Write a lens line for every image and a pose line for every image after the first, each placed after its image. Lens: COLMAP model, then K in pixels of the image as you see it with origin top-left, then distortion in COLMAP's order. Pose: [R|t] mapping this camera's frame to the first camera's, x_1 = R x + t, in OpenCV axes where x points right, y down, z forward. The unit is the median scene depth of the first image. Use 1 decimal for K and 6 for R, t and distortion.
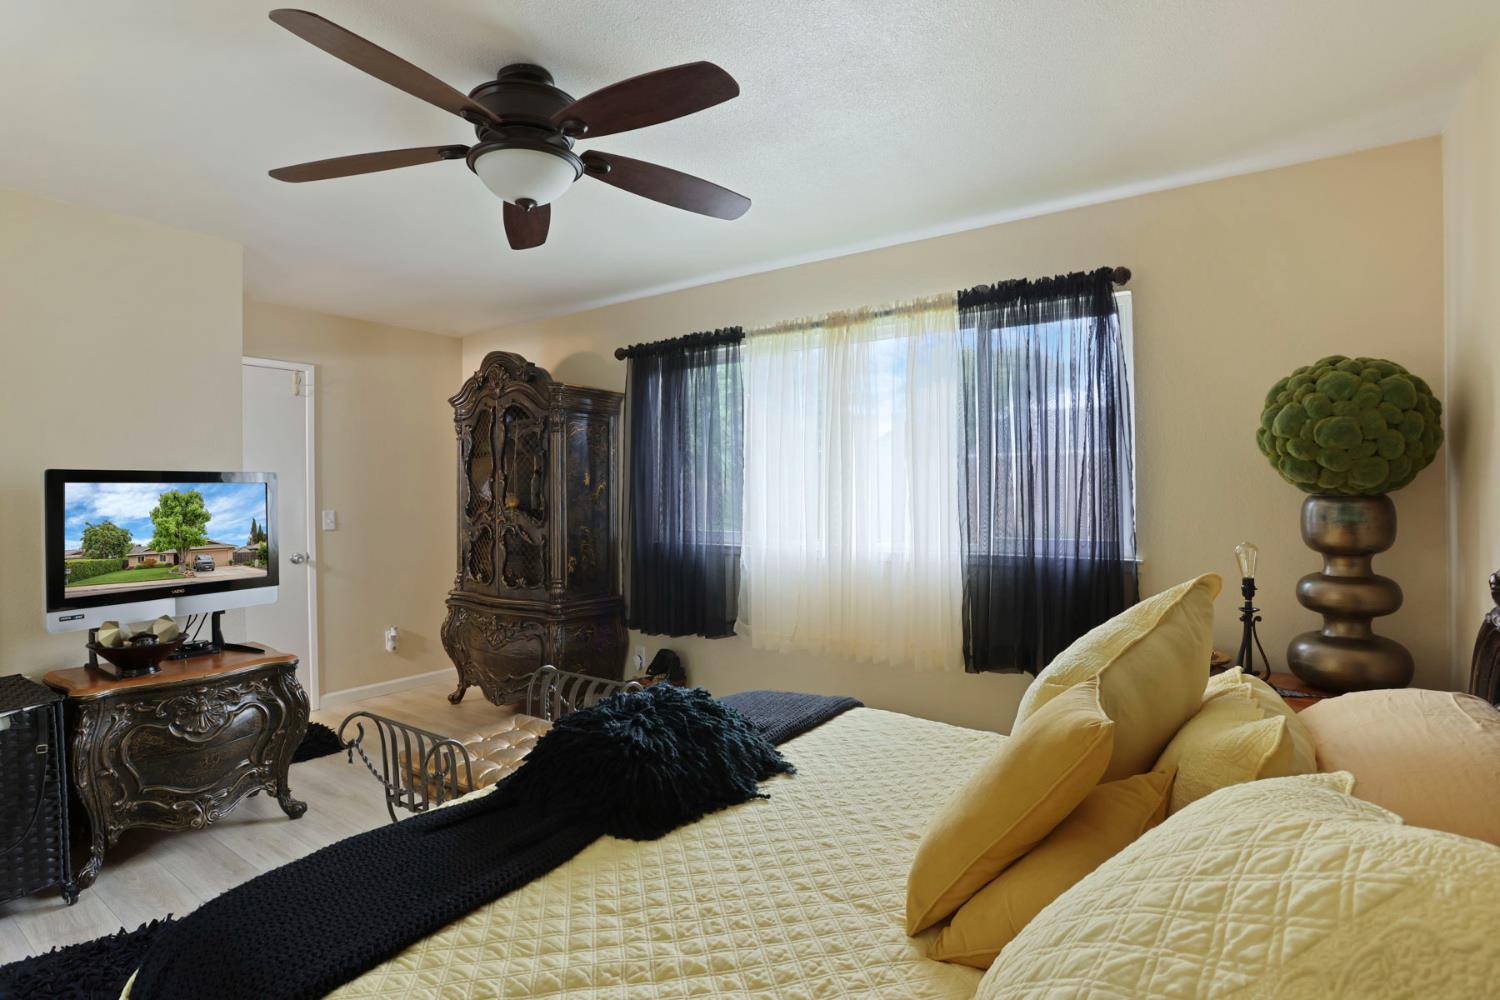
lens RADIAL K [[740.9, 0, 748.7], [0, 740.9, 501.6], [0, 0, 1]] dist [-0.012206, 0.001113]
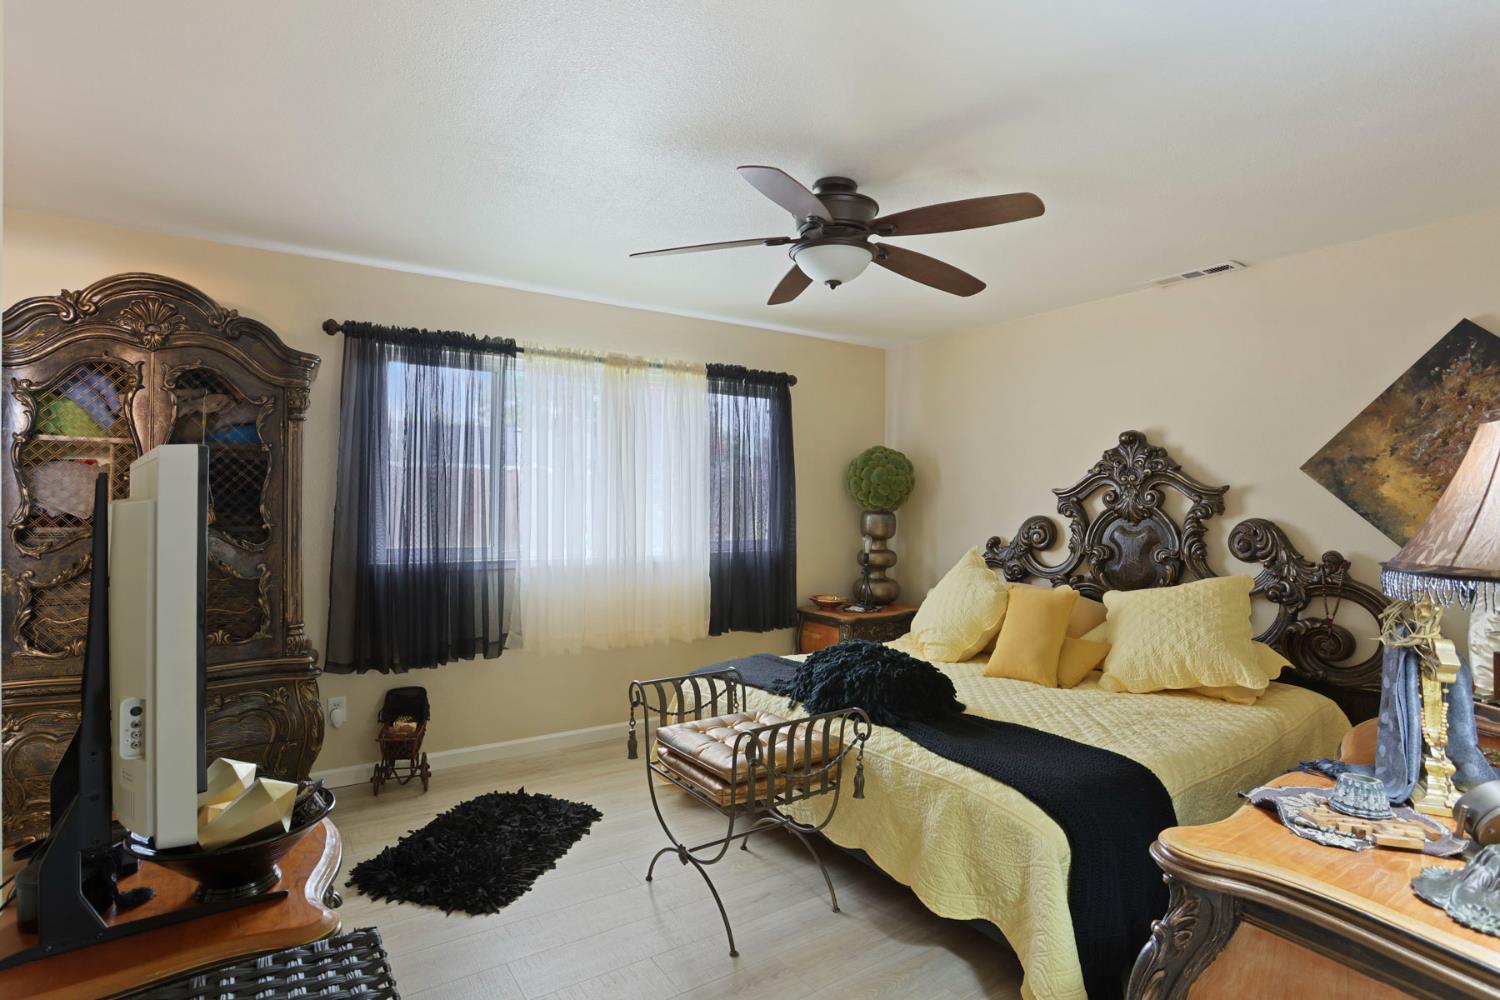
lens RADIAL K [[740.9, 0, 747.8], [0, 740.9, 507.5], [0, 0, 1]] dist [-0.012206, 0.001113]
pose [[0.391834, 0.006584, 0.920012, -0.882808], [-0.005041, 0.999975, -0.005010, -0.006208], [-0.920022, -0.002675, 0.391858, 0.346185]]
